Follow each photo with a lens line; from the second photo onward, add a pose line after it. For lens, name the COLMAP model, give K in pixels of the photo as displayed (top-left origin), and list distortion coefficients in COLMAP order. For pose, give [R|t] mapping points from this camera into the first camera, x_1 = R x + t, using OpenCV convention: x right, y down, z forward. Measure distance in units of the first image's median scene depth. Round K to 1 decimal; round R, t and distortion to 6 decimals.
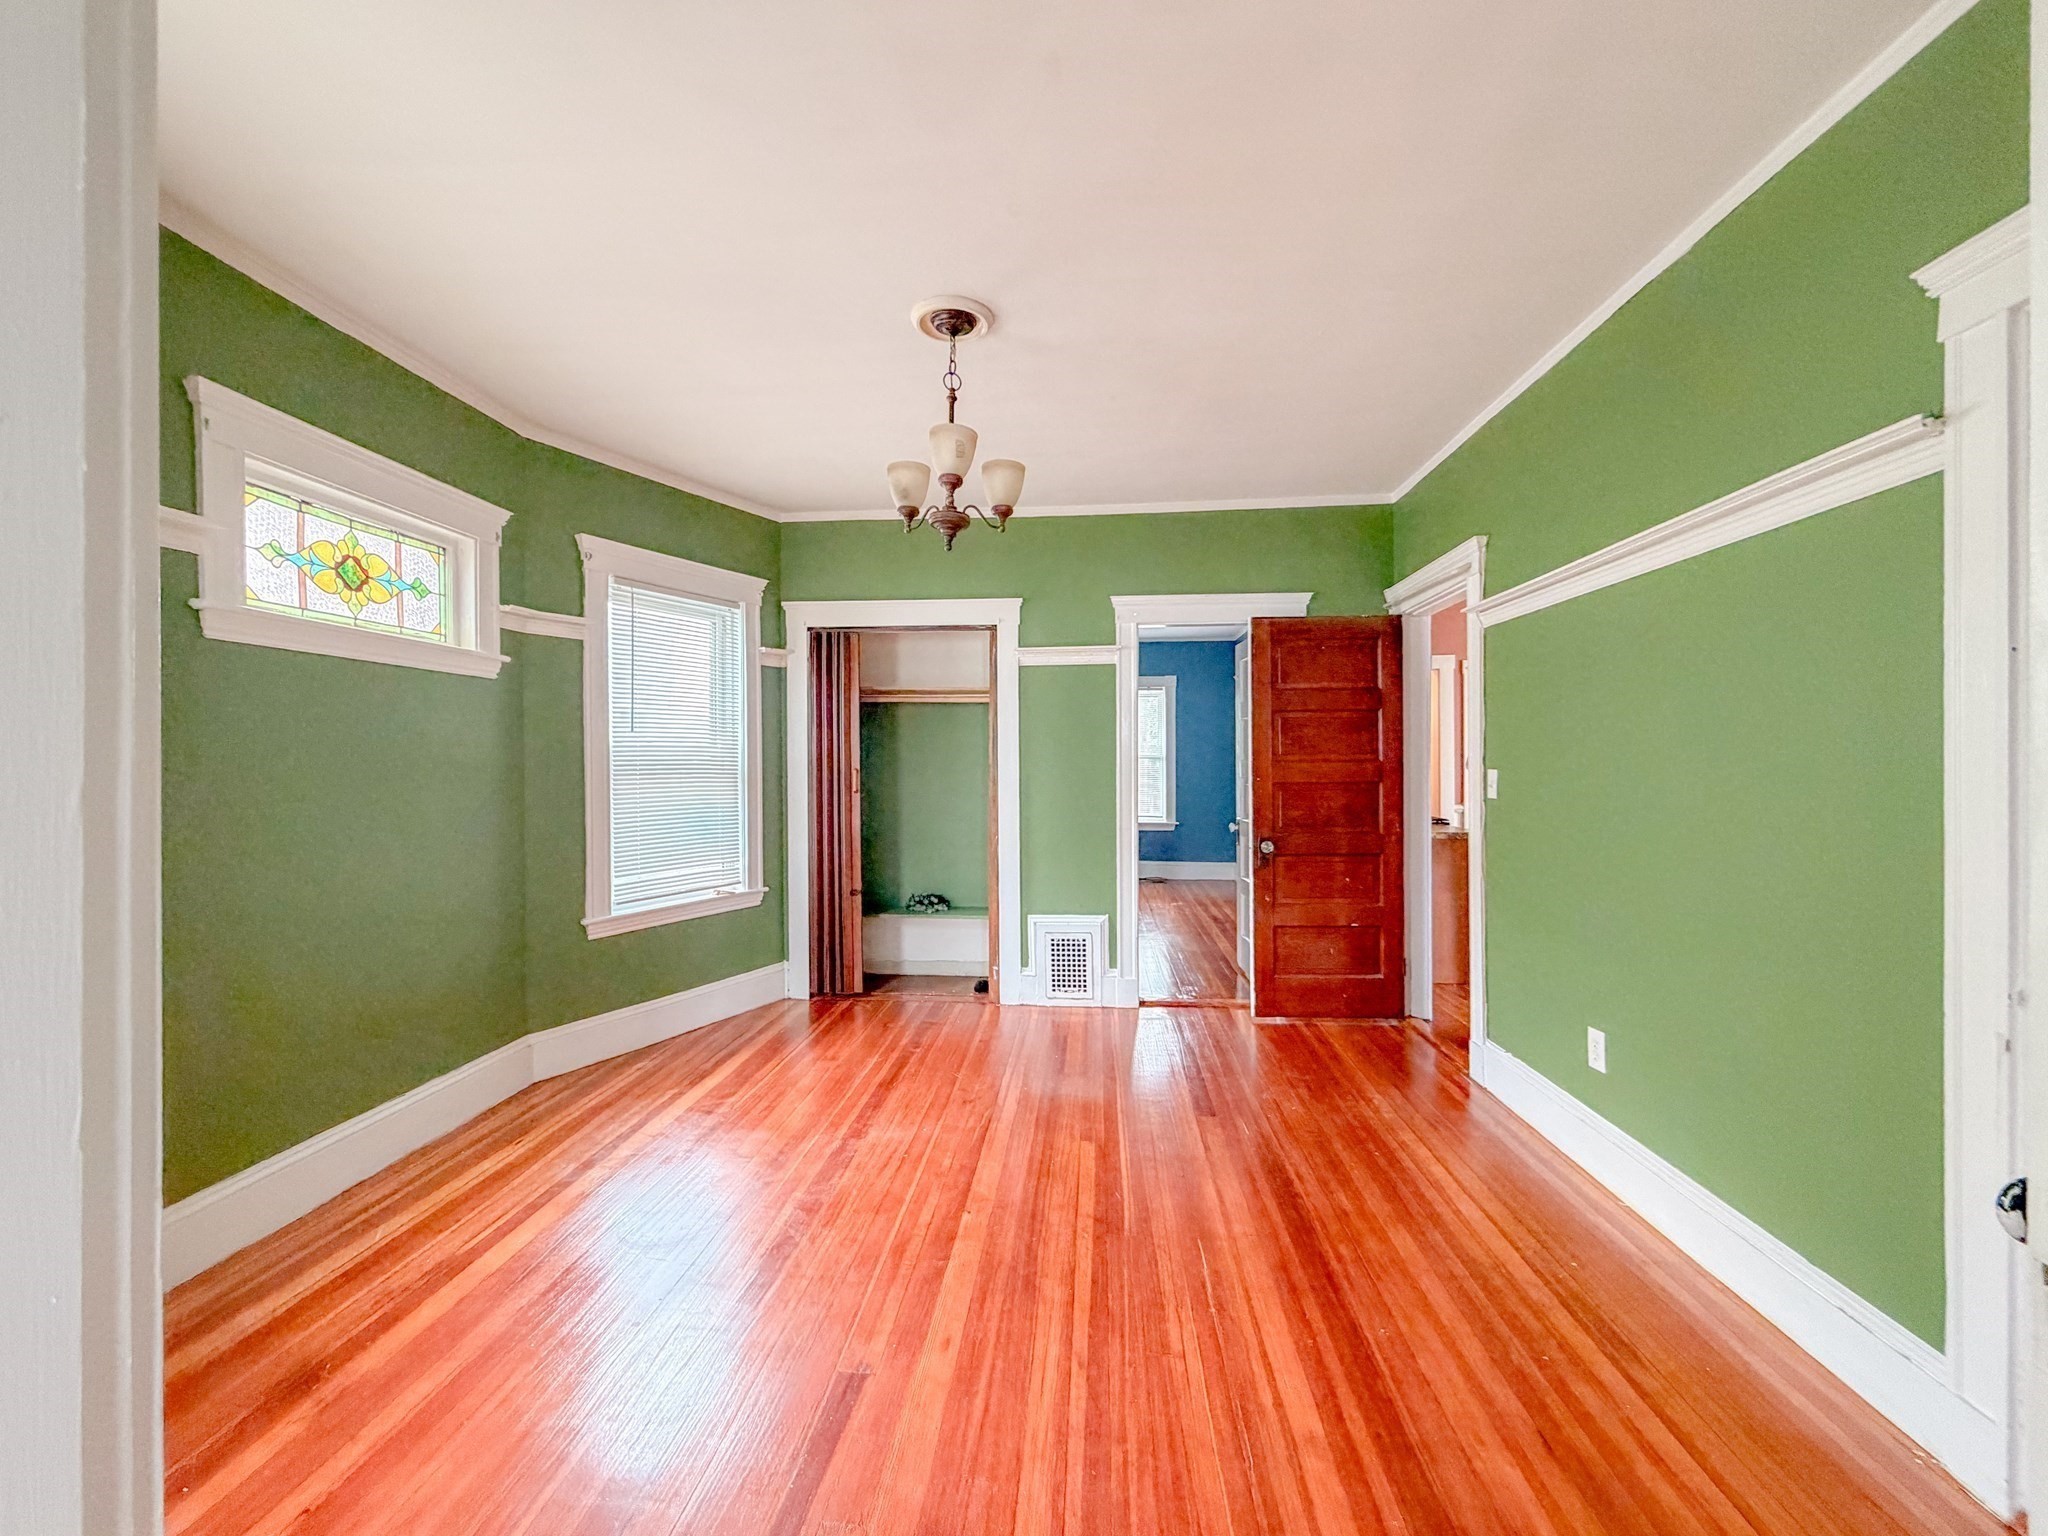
lens RADIAL K [[818.9, 0, 1010.7], [0, 818.9, 774.4], [0, 0, 1]] dist [-0.001087, 0.000052]
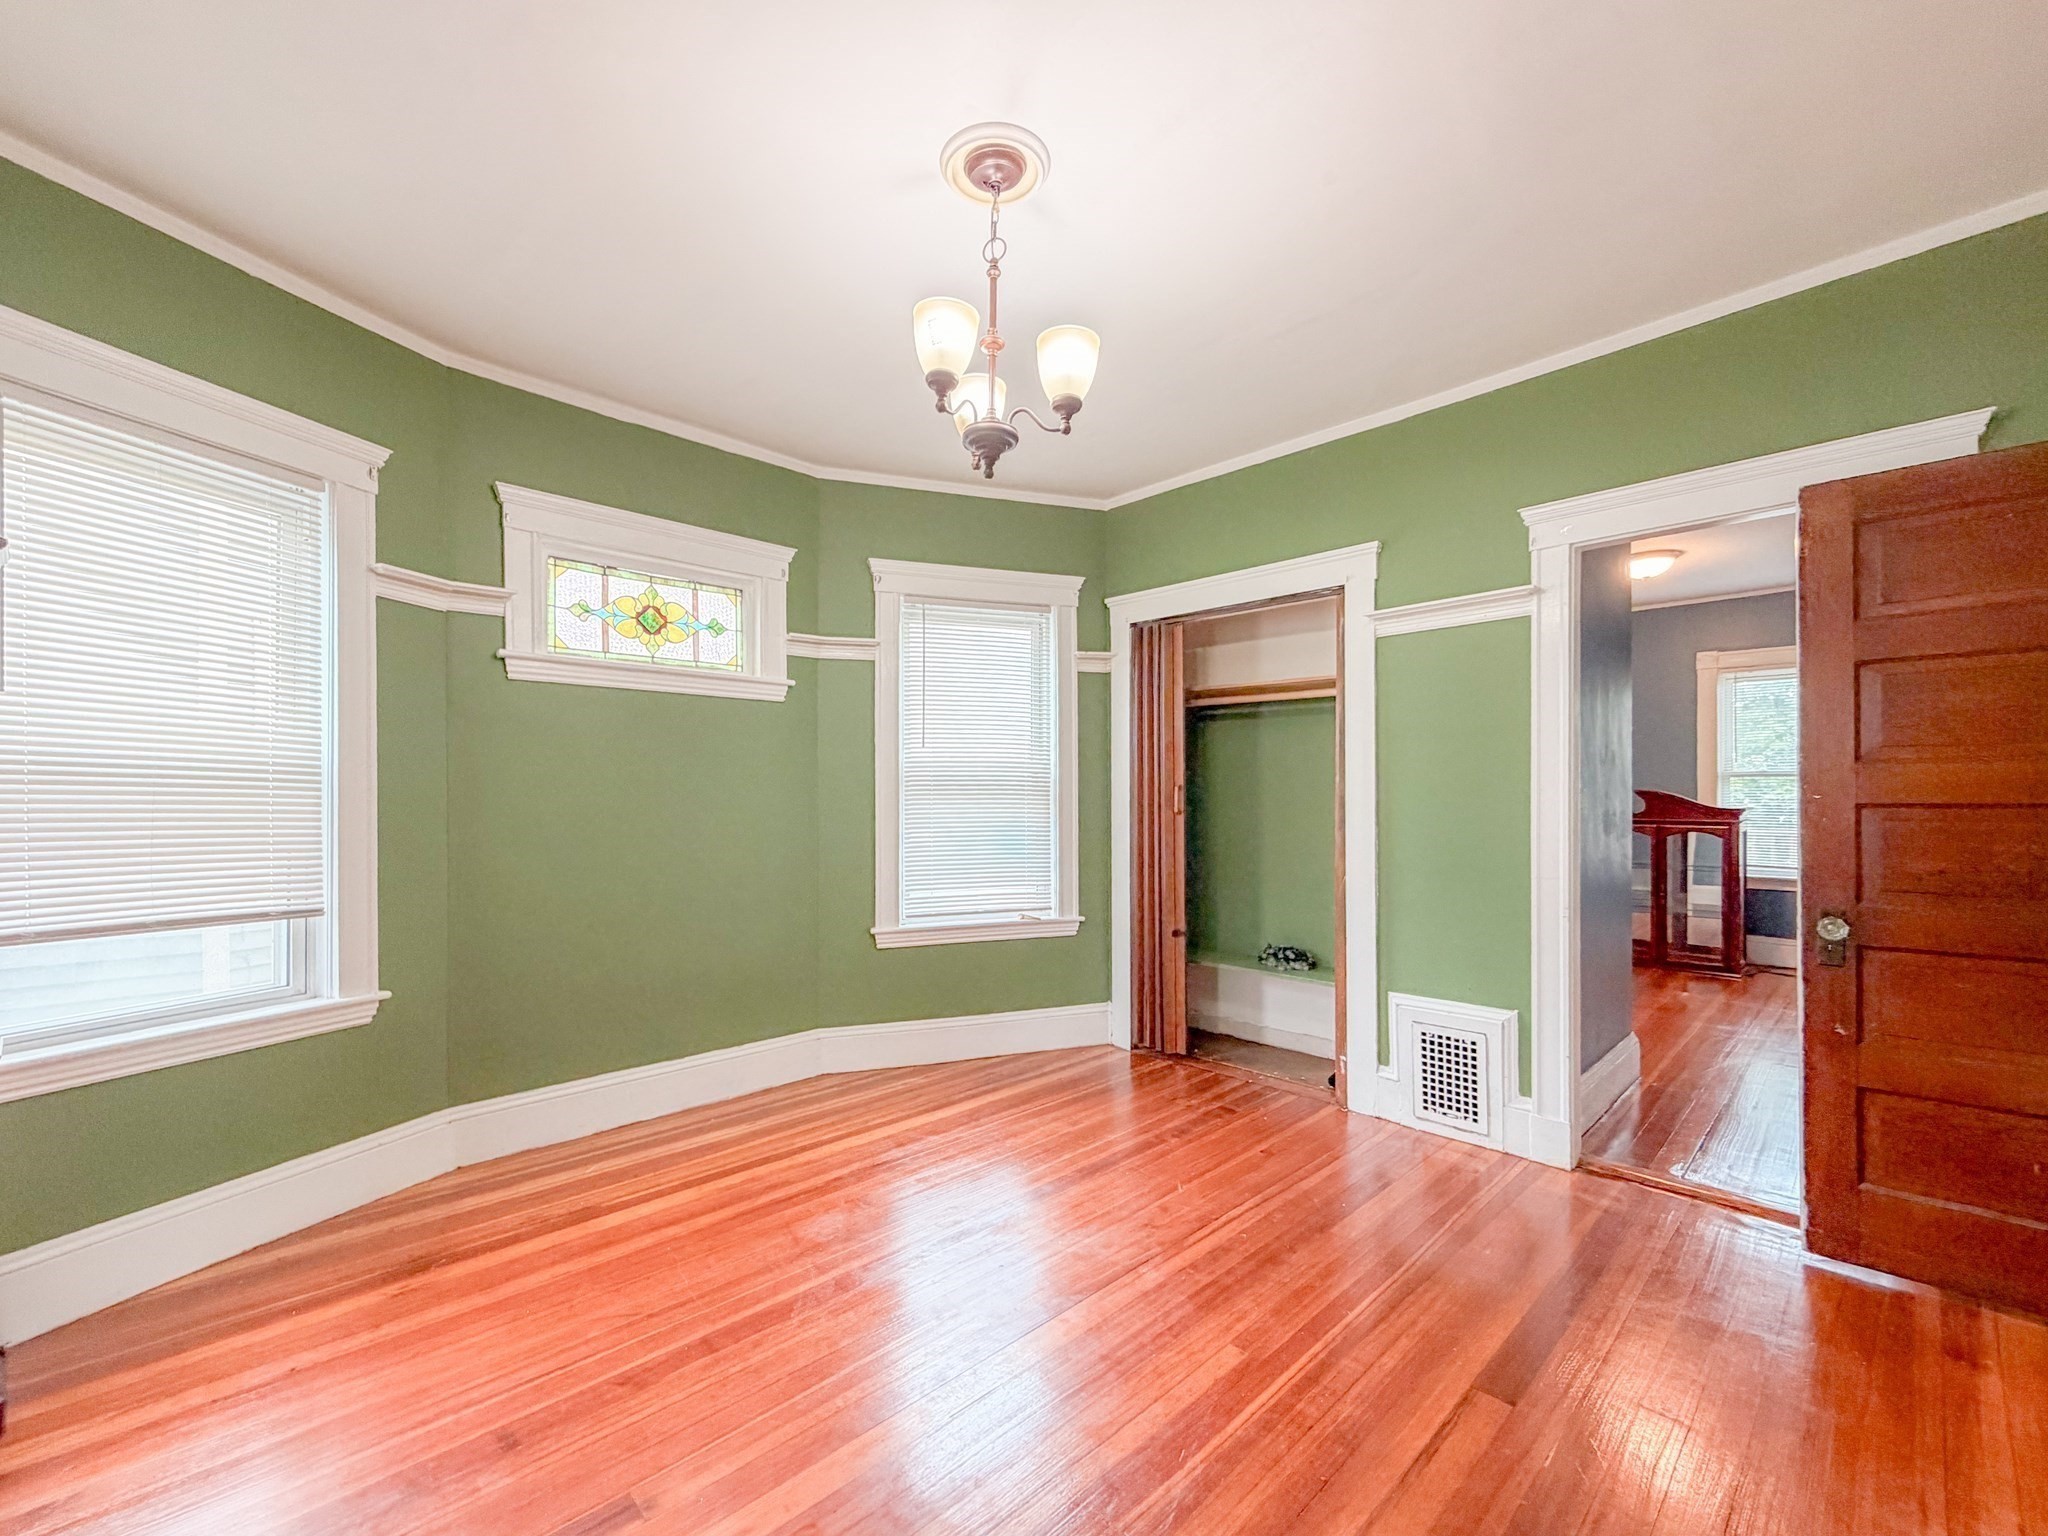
lens RADIAL K [[841.1, 0, 1021.3], [0, 841.1, 802.5], [0, 0, 1]] dist [0.000375, -0.000048]
pose [[0.752804, 0.006119, -0.658216, 0.276678], [-0.008436, 0.999964, -0.000353, 0.013620], [0.658191, 0.005818, 0.752829, 0.268748]]
